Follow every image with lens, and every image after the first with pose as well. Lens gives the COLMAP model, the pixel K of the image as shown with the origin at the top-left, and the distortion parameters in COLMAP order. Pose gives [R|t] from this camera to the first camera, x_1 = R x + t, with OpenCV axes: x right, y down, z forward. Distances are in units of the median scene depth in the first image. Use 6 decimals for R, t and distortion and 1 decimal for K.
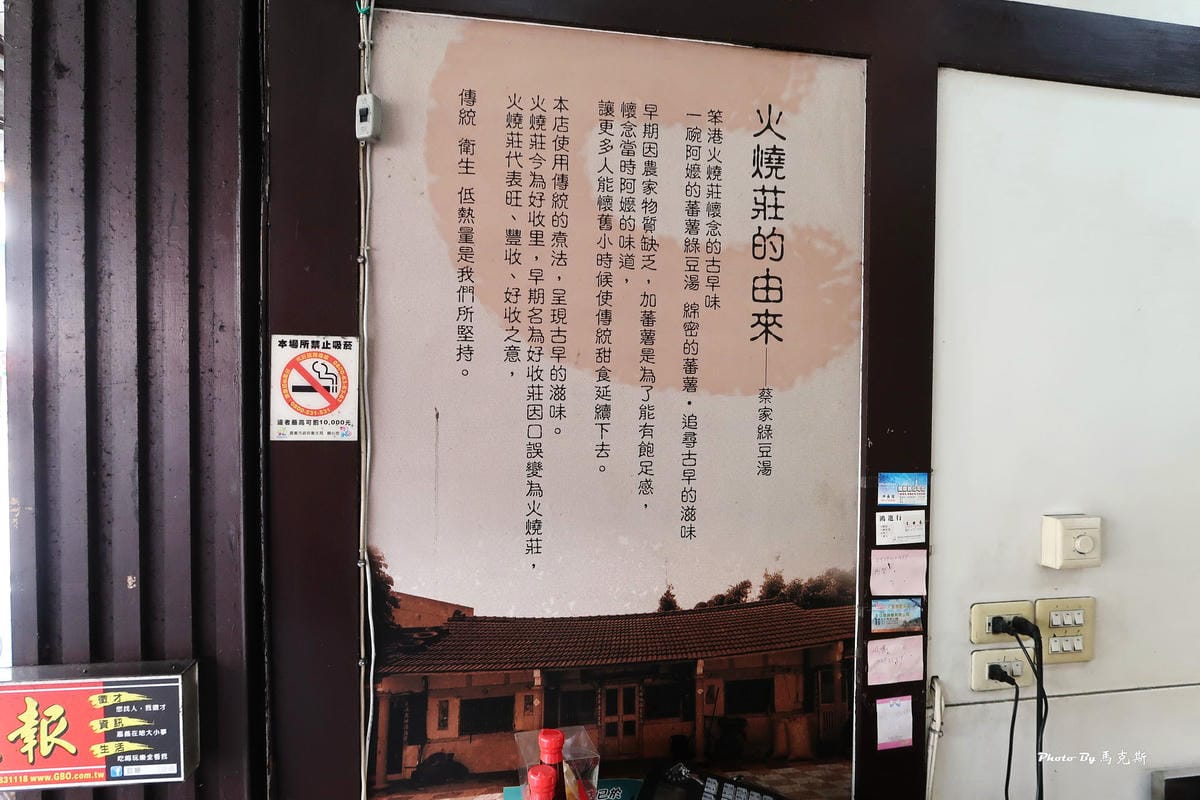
lens RADIAL K [[857.3, 0, 600.5], [0, 857.3, 402.9], [0, 0, 1]] dist [-0.019719, 0.003839]
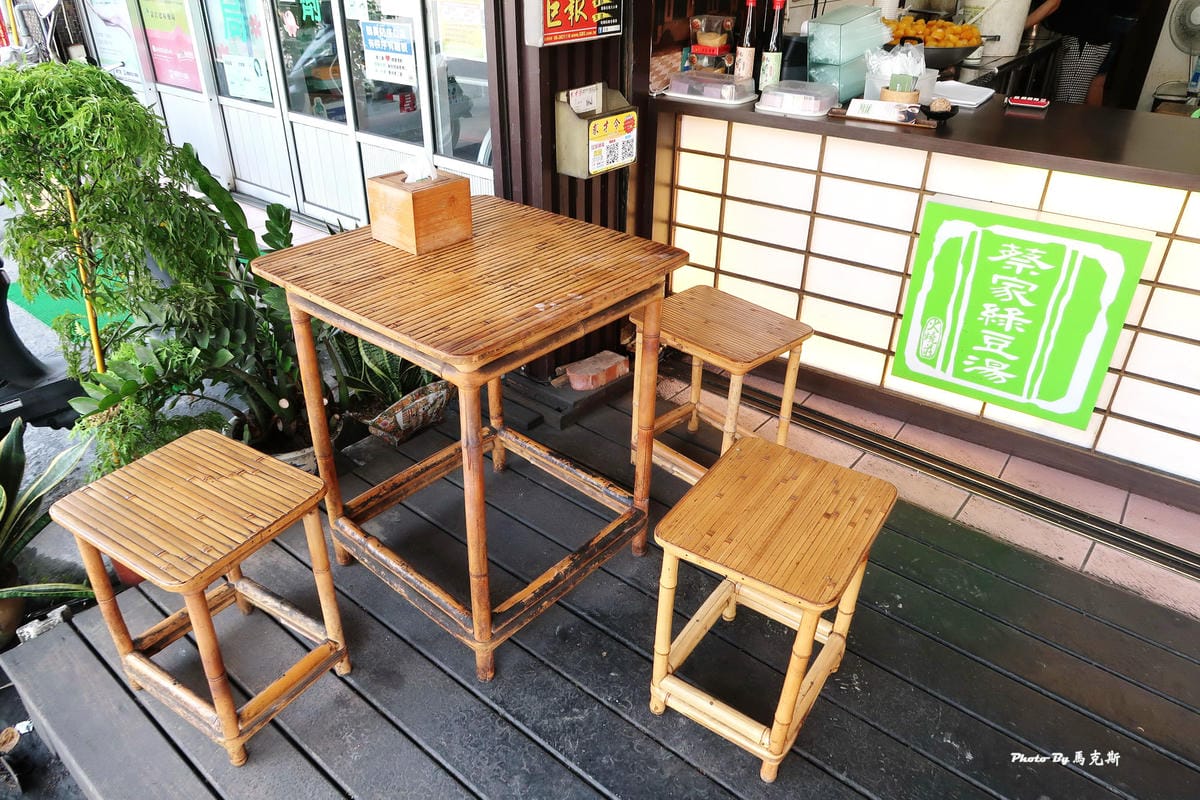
lens RADIAL K [[857.3, 0, 600.5], [0, 857.3, 402.9], [0, 0, 1]] dist [-0.019719, 0.003839]
pose [[0.726992, -0.331848, 0.601133, -1.975414], [0.004532, 0.877762, 0.479076, 0.248879], [-0.686631, -0.345560, 0.639629, -0.502563]]
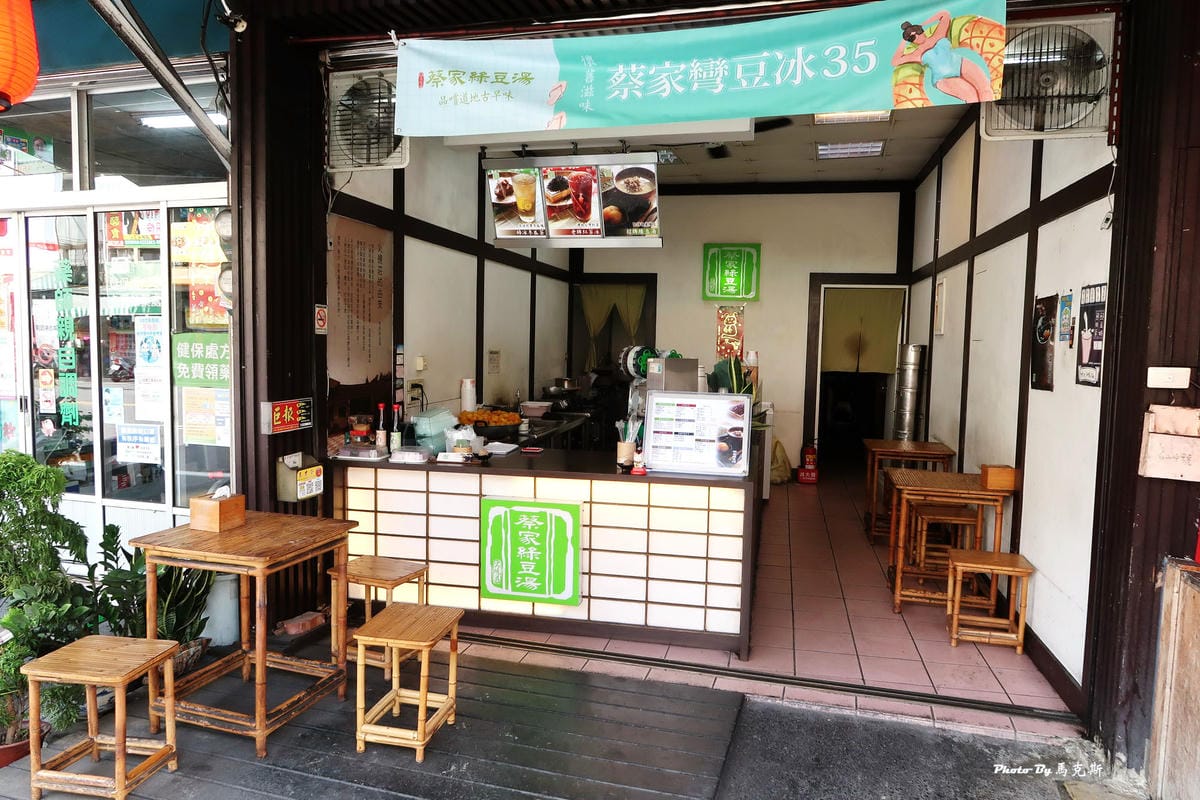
lens RADIAL K [[857.3, 0, 600.5], [0, 857.3, 402.9], [0, 0, 1]] dist [-0.019719, 0.003839]
pose [[0.408371, -0.070733, 0.910072, -3.321676], [0.005735, 0.997172, 0.074929, 0.074100], [-0.912798, -0.025379, 0.407621, -1.624871]]
